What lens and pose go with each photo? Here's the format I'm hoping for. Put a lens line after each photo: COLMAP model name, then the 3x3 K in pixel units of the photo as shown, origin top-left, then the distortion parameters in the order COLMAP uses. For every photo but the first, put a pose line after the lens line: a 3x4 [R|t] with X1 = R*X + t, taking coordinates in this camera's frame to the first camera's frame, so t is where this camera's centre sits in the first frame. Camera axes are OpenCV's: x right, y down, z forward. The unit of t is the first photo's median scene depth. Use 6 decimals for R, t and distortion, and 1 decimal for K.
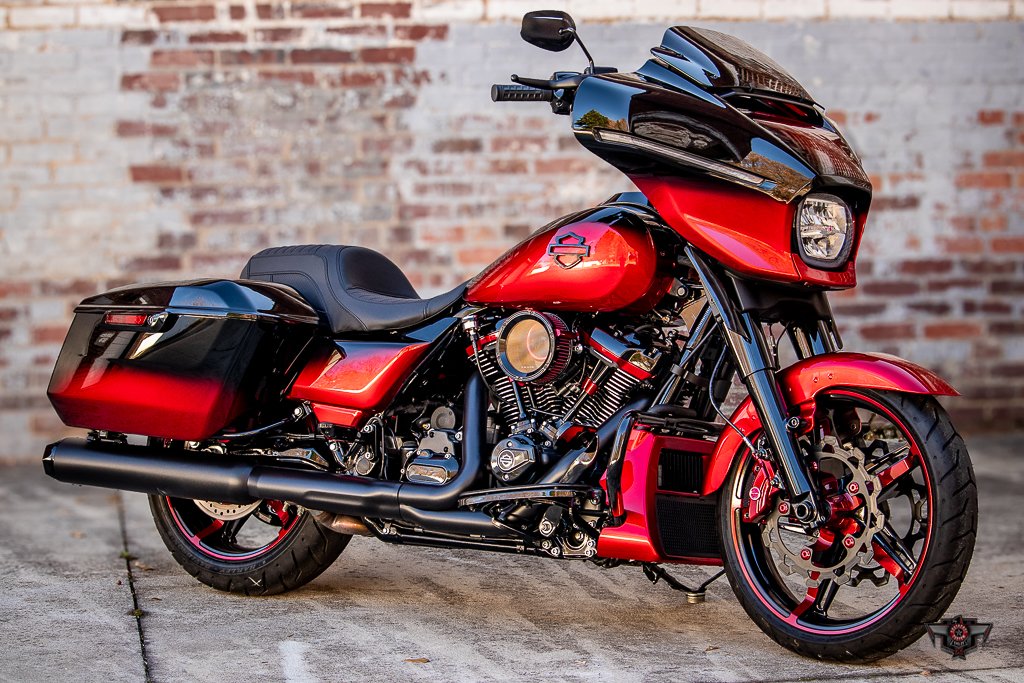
lens RADIAL K [[3090.8, 0, 512.0], [0, 3090.8, 341.5], [0, 0, 1]] dist [-0.292969, -0.598646]
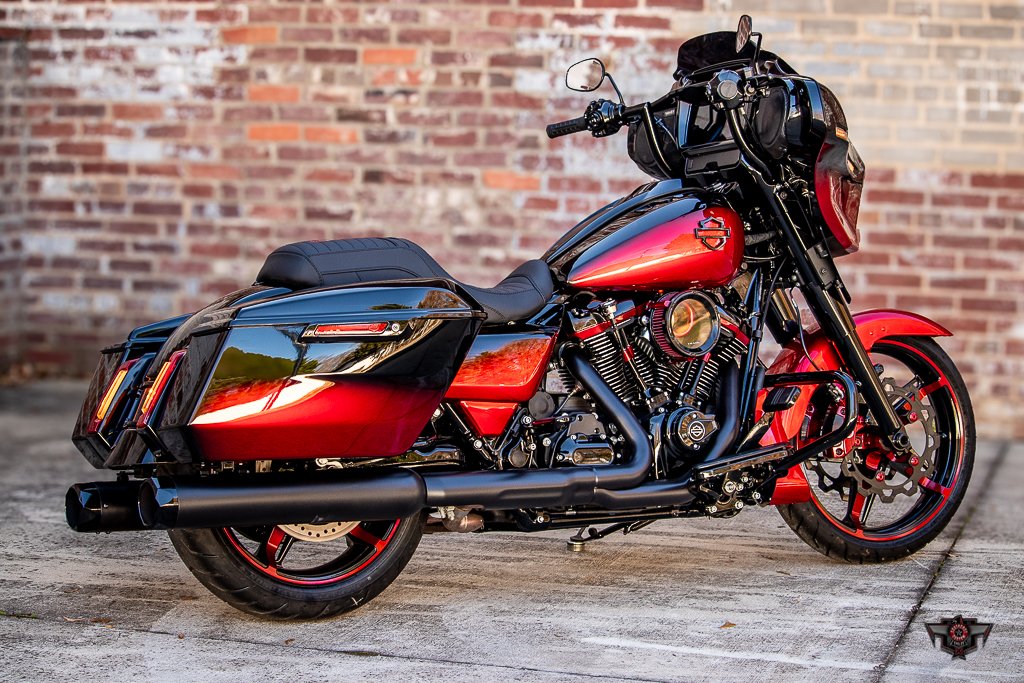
lens RADIAL K [[2622.3, 0, 512.0], [0, 2622.3, 341.5], [0, 0, 1]] dist [-0.371482, -0.282566]
pose [[0.393437, -0.075083, 0.916280, -0.594590], [0.045614, 0.997026, 0.062113, -0.035786], [-0.918219, 0.017358, 0.395692, 0.490907]]
